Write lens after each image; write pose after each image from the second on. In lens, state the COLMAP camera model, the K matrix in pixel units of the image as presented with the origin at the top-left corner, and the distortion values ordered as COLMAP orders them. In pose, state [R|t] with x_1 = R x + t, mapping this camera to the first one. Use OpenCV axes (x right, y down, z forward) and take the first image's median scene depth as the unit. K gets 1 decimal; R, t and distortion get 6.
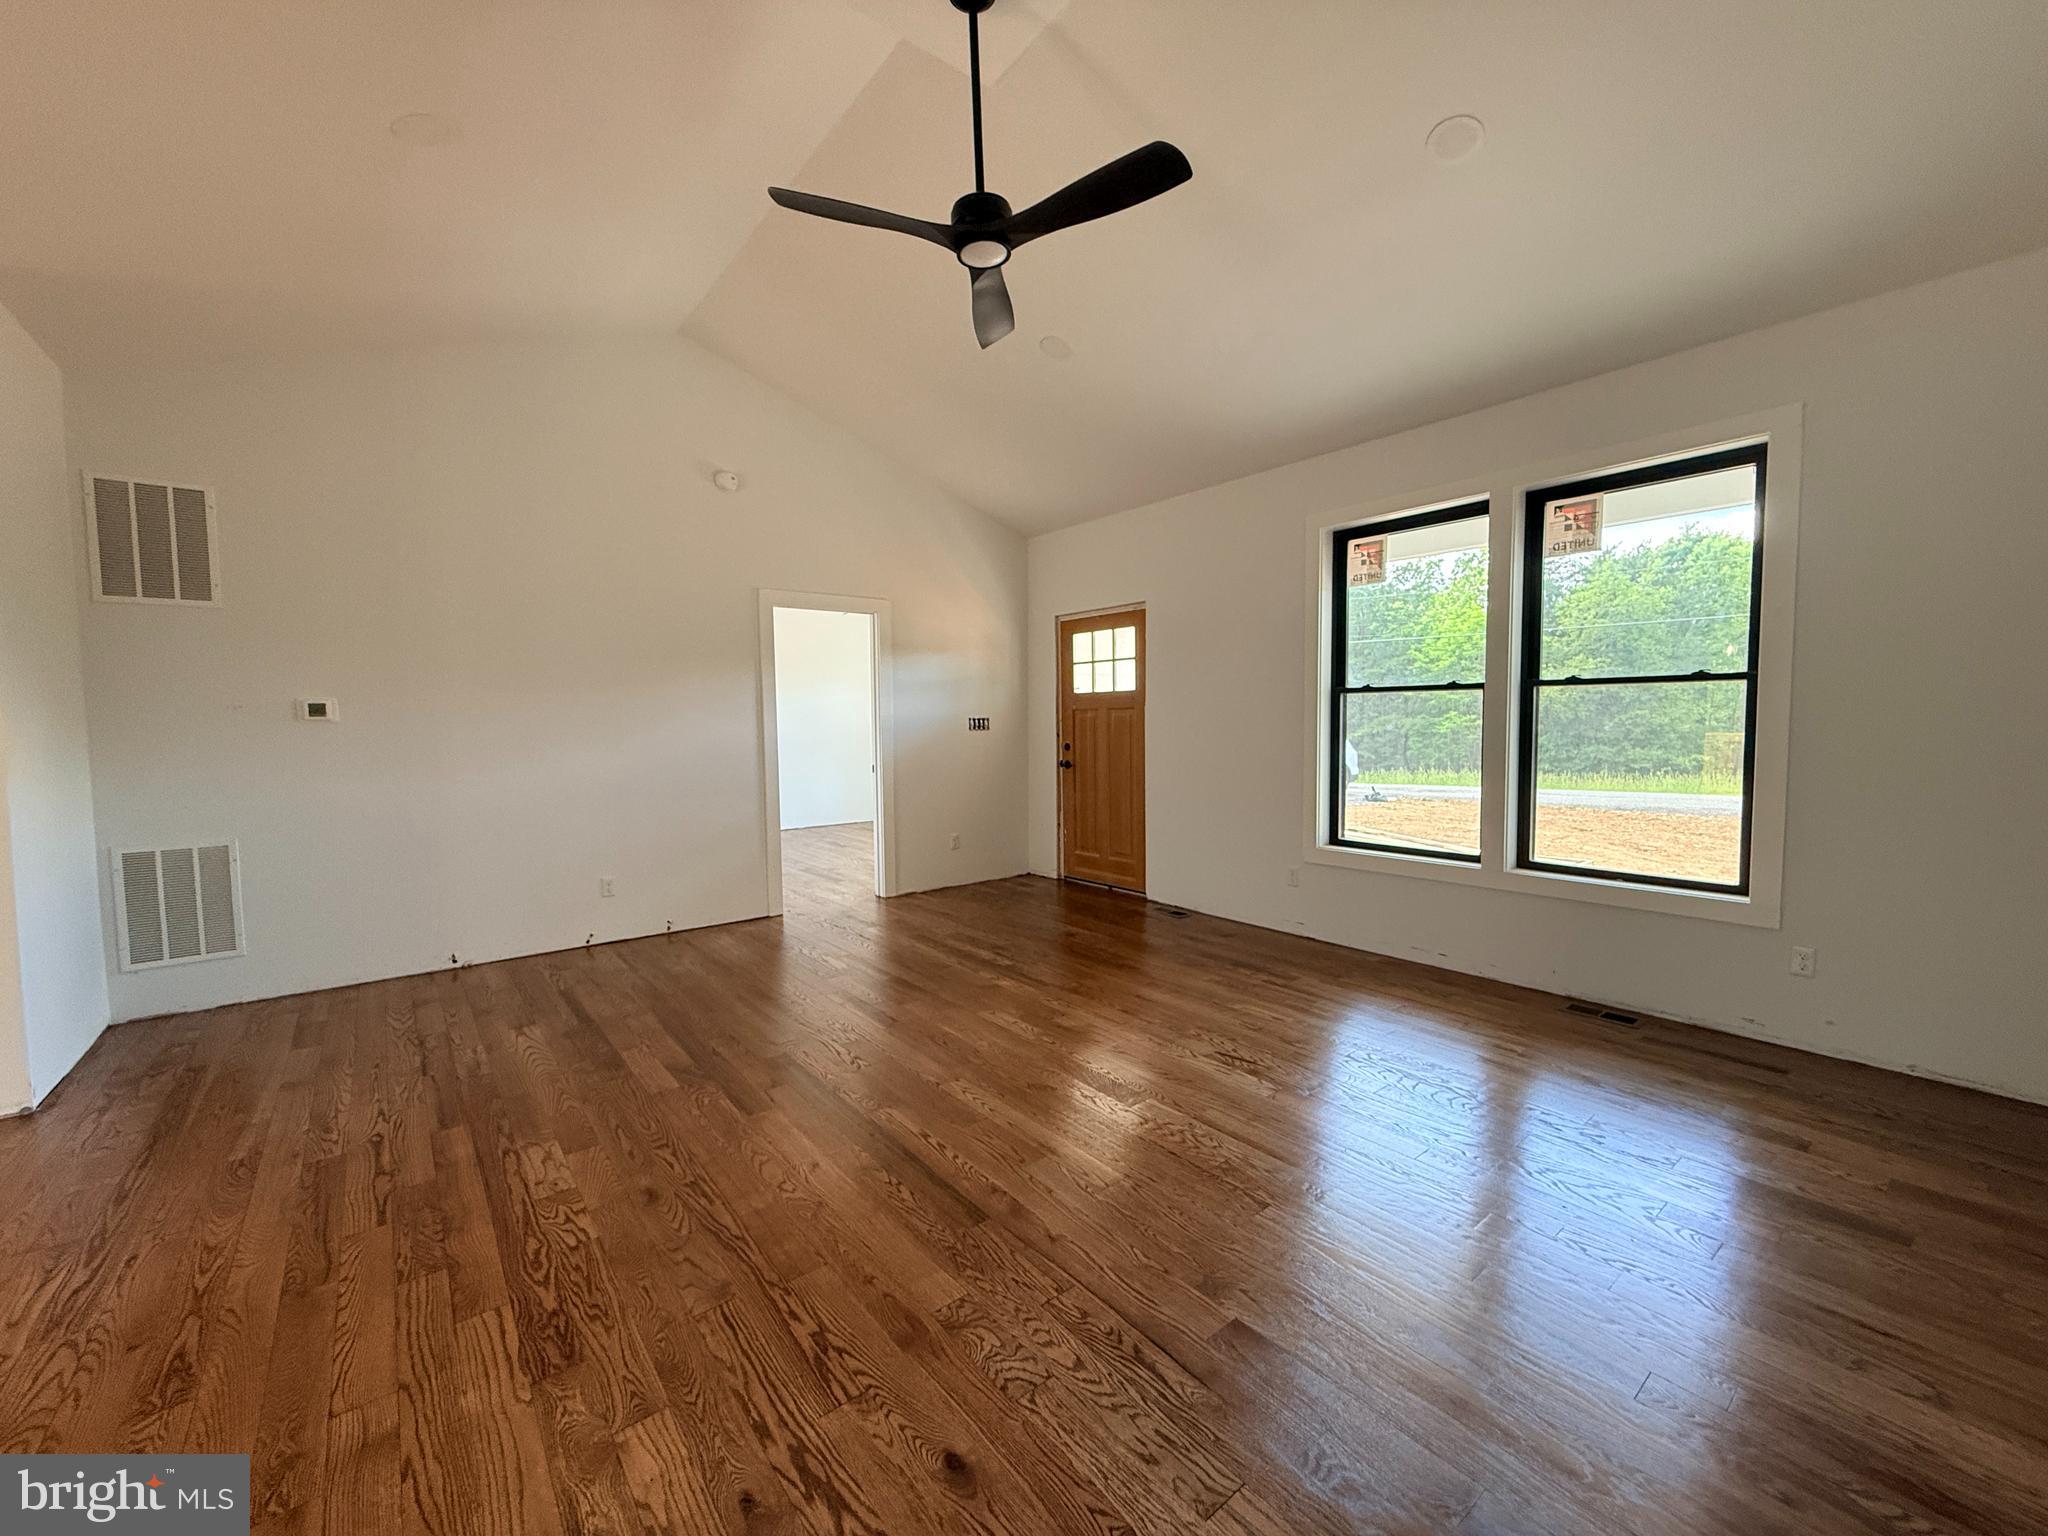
lens RADIAL K [[824.6, 0, 1024.0], [0, 824.6, 768.0], [0, 0, 1]] dist [-0.000303, 0.000006]
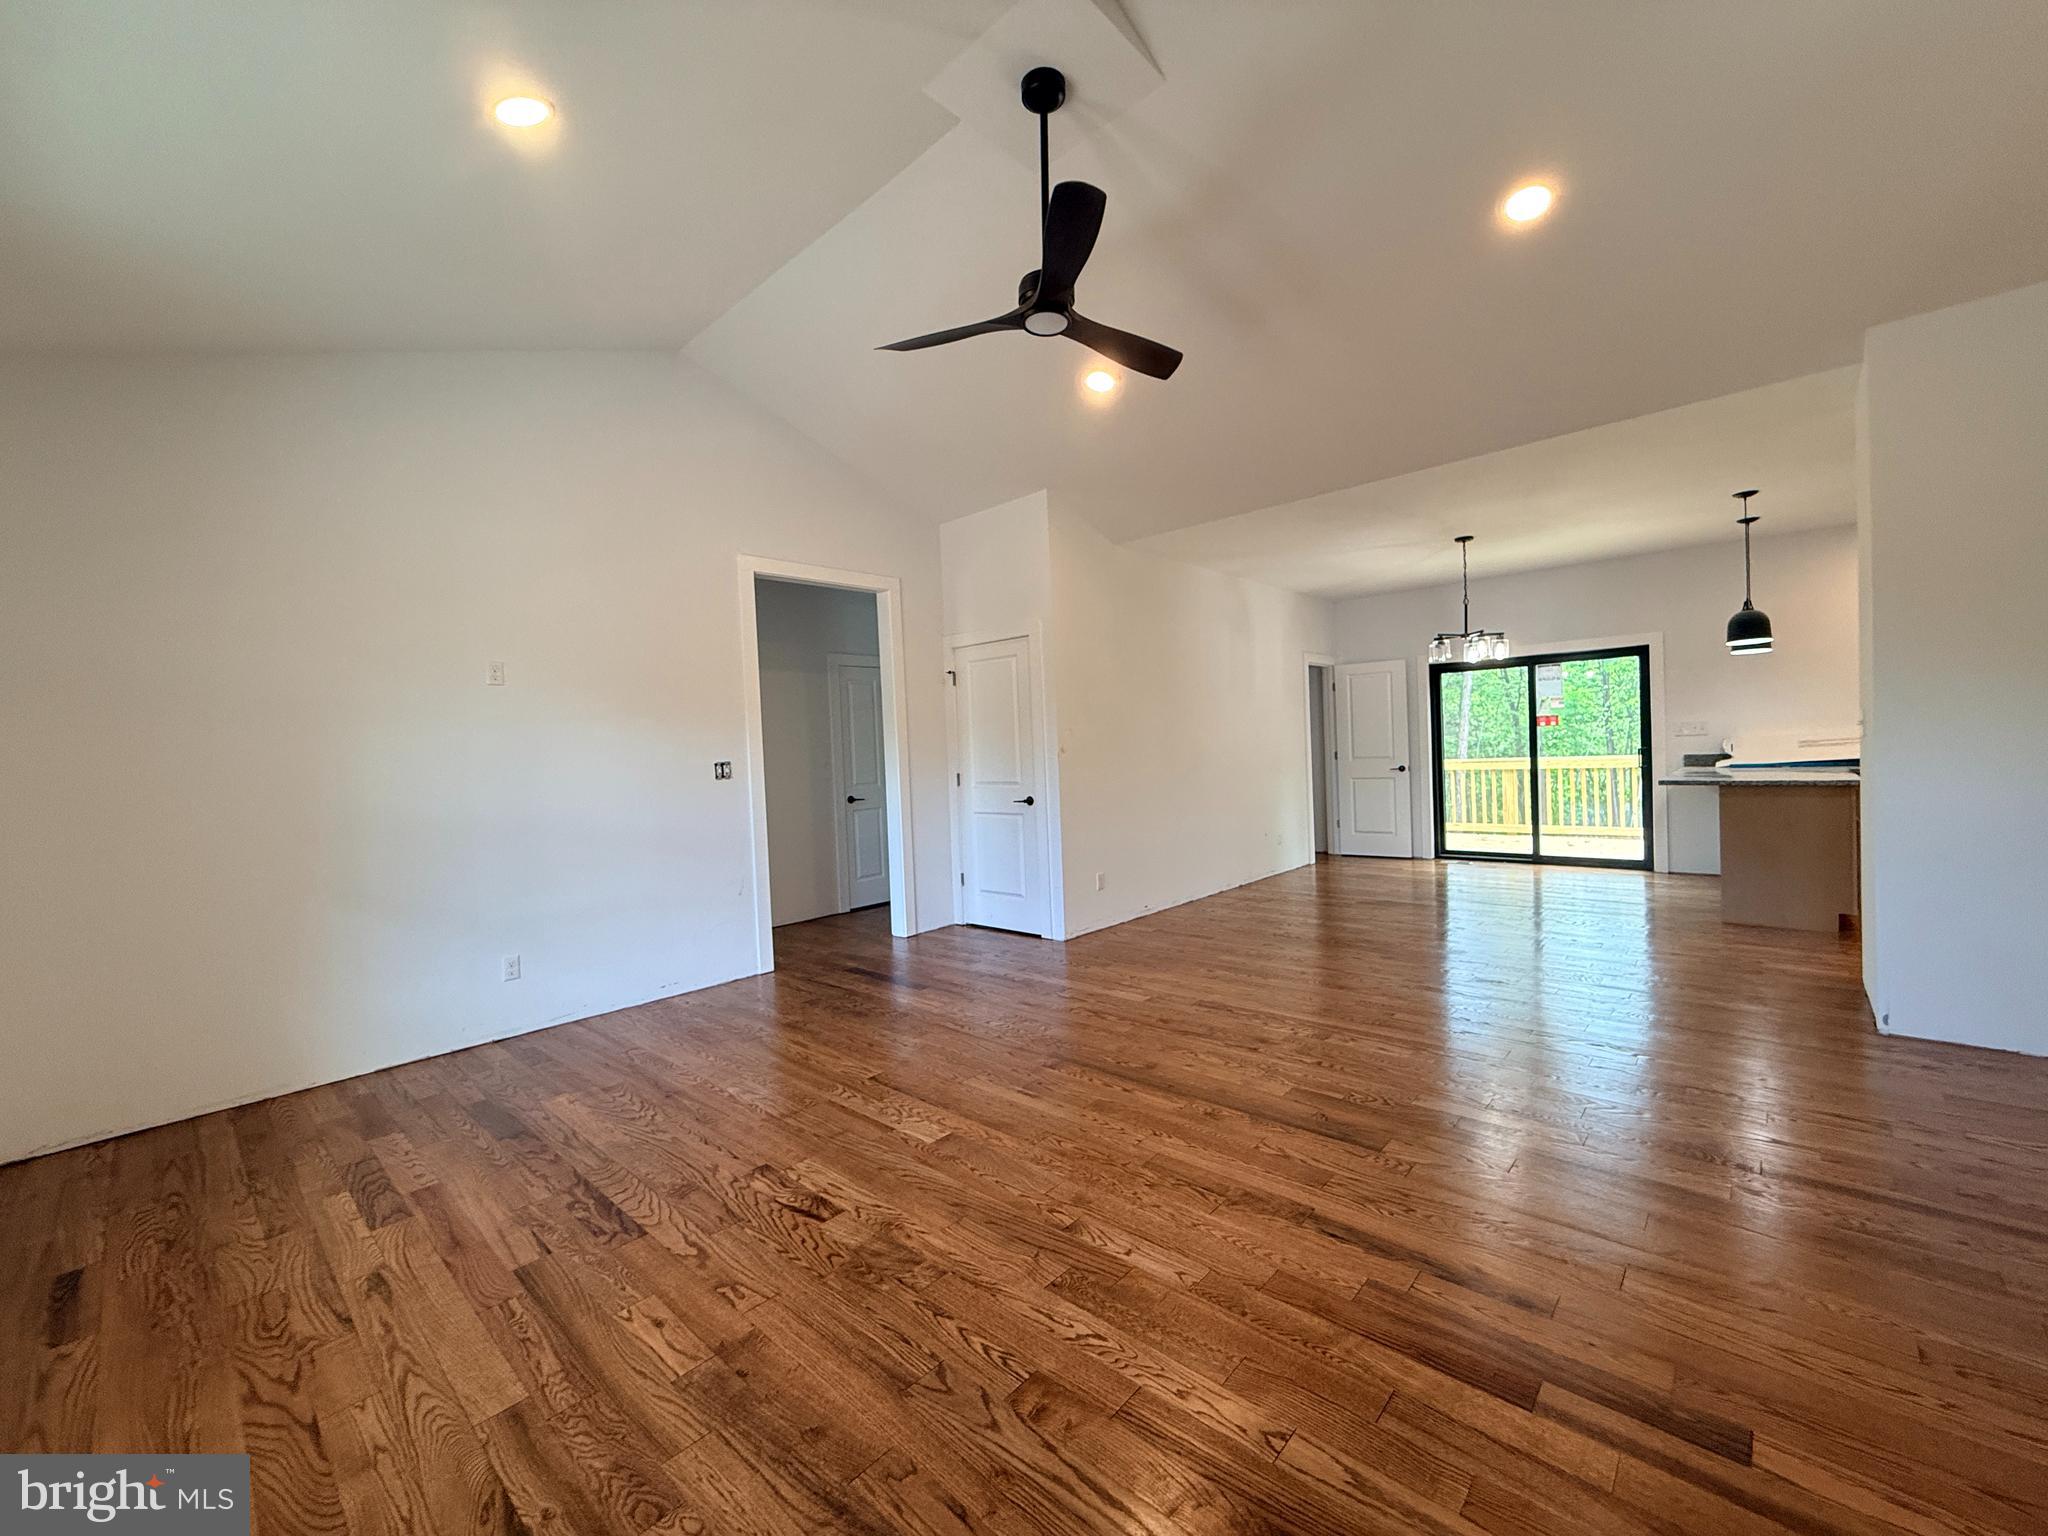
lens RADIAL K [[824.6, 0, 1024.0], [0, 824.6, 768.0], [0, 0, 1]] dist [-0.000303, 0.000006]
pose [[-0.985837, 0.057260, -0.157626, 0.149796], [0.043804, 0.995196, 0.087554, -0.103146], [0.161882, 0.079410, -0.983610, 1.683009]]
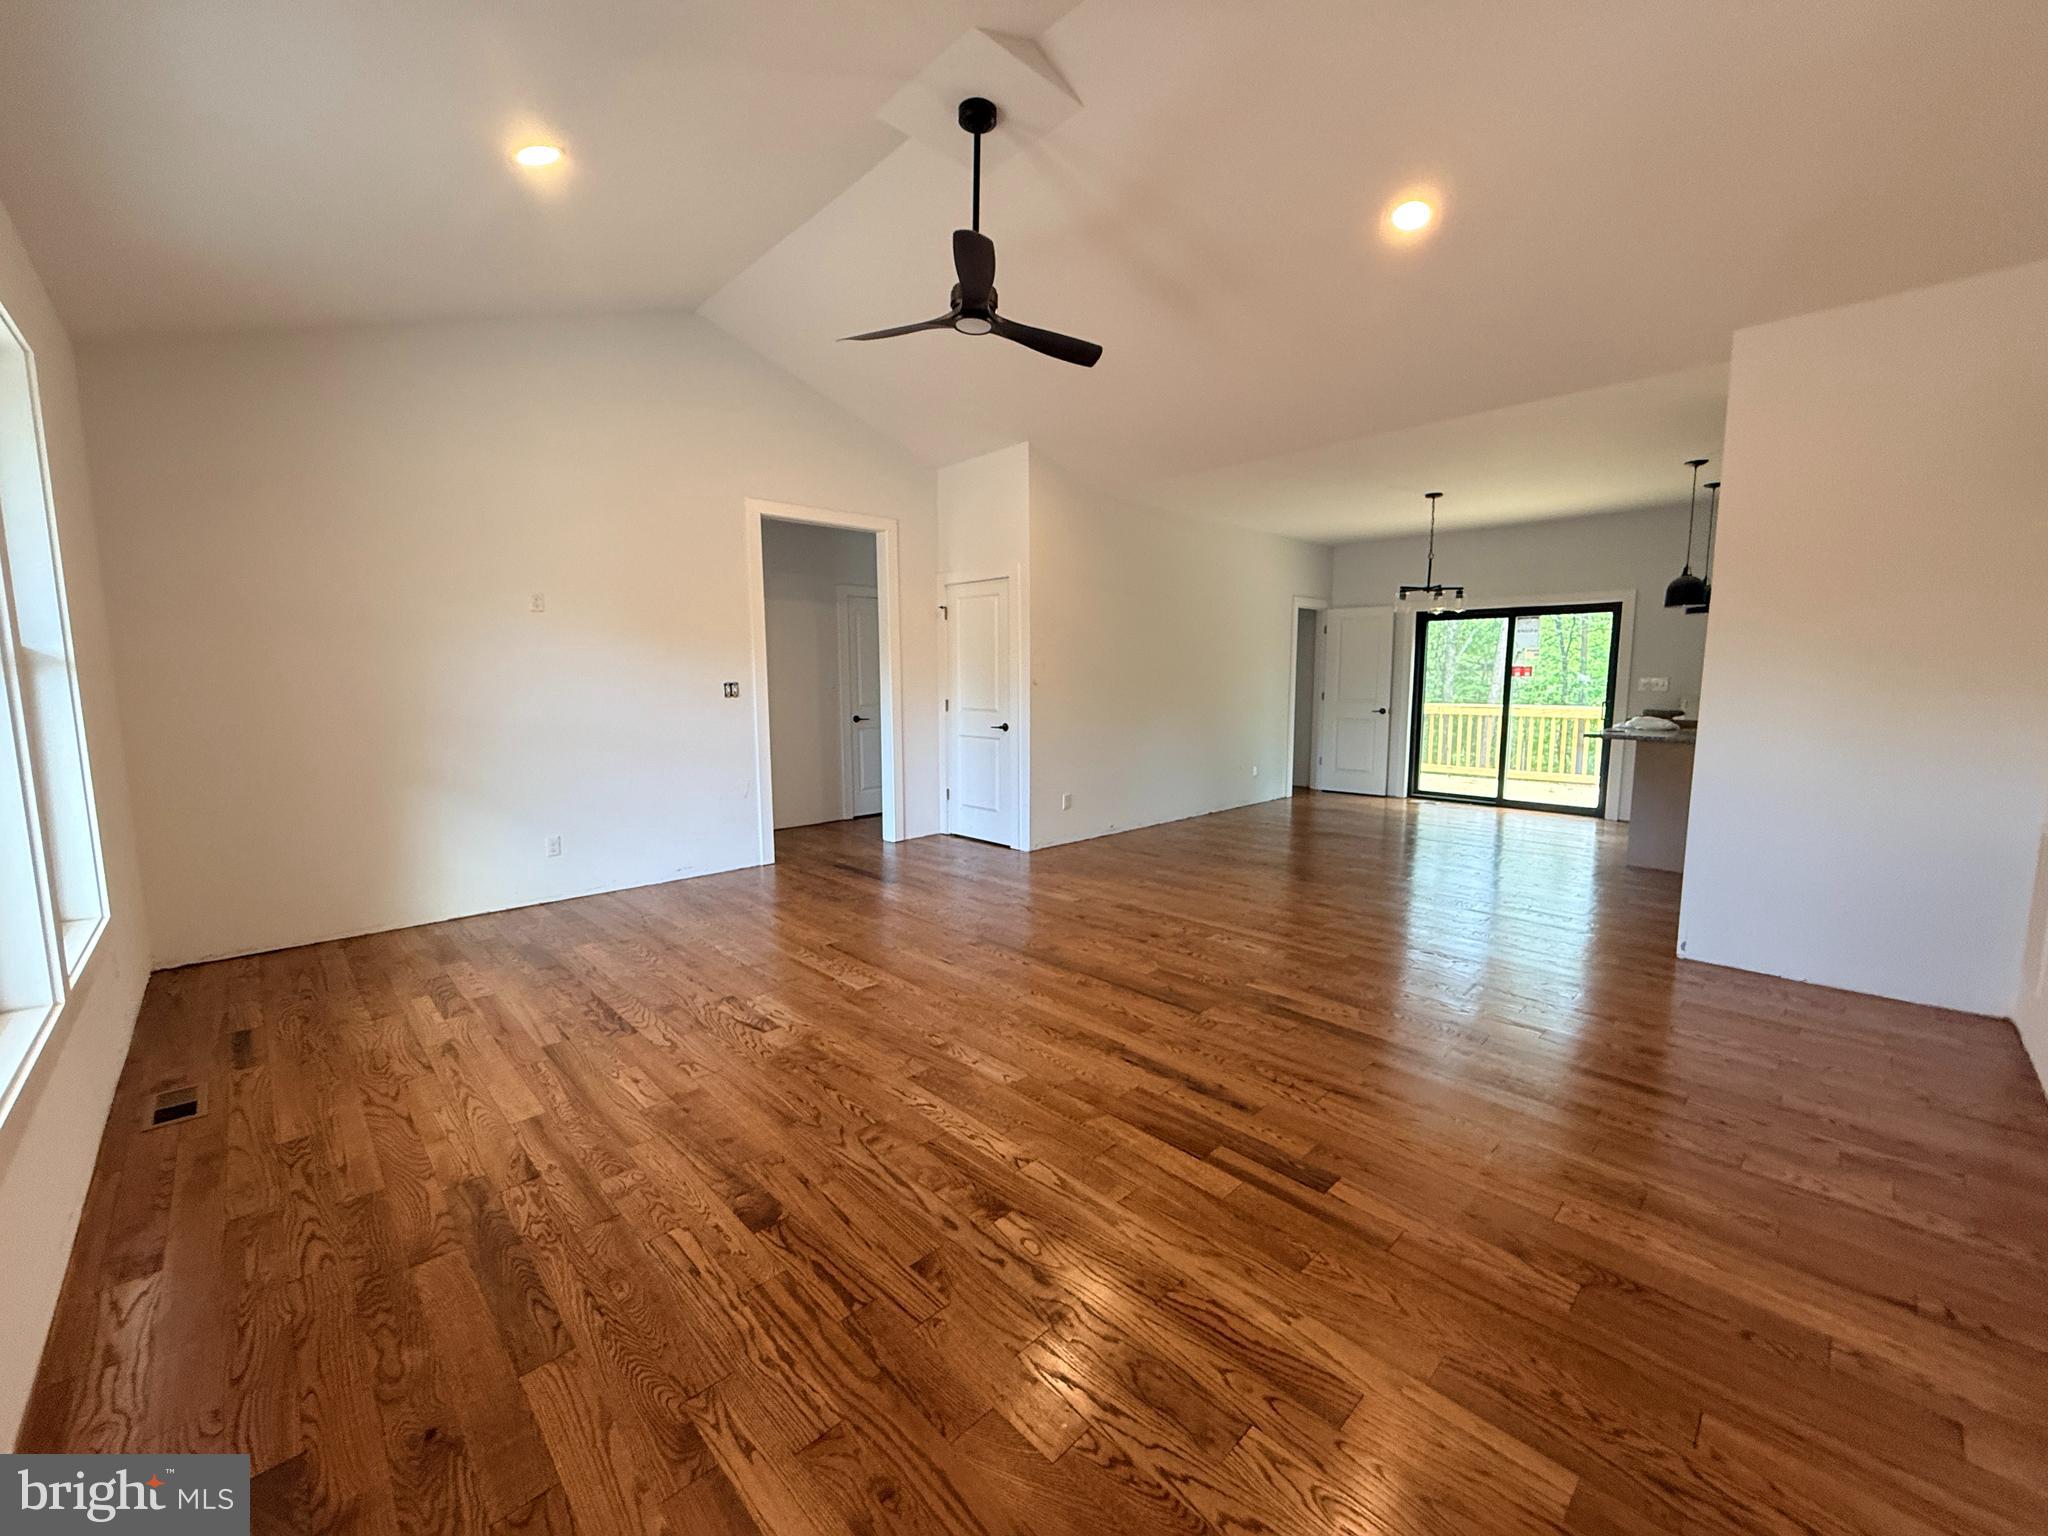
lens RADIAL K [[824.6, 0, 1024.0], [0, 824.6, 768.0], [0, 0, 1]] dist [-0.000303, 0.000006]
pose [[-0.995037, 0.026255, -0.095982, 0.013084], [0.008830, 0.984057, 0.177635, -0.131601], [0.099115, 0.175906, -0.979405, 1.906066]]
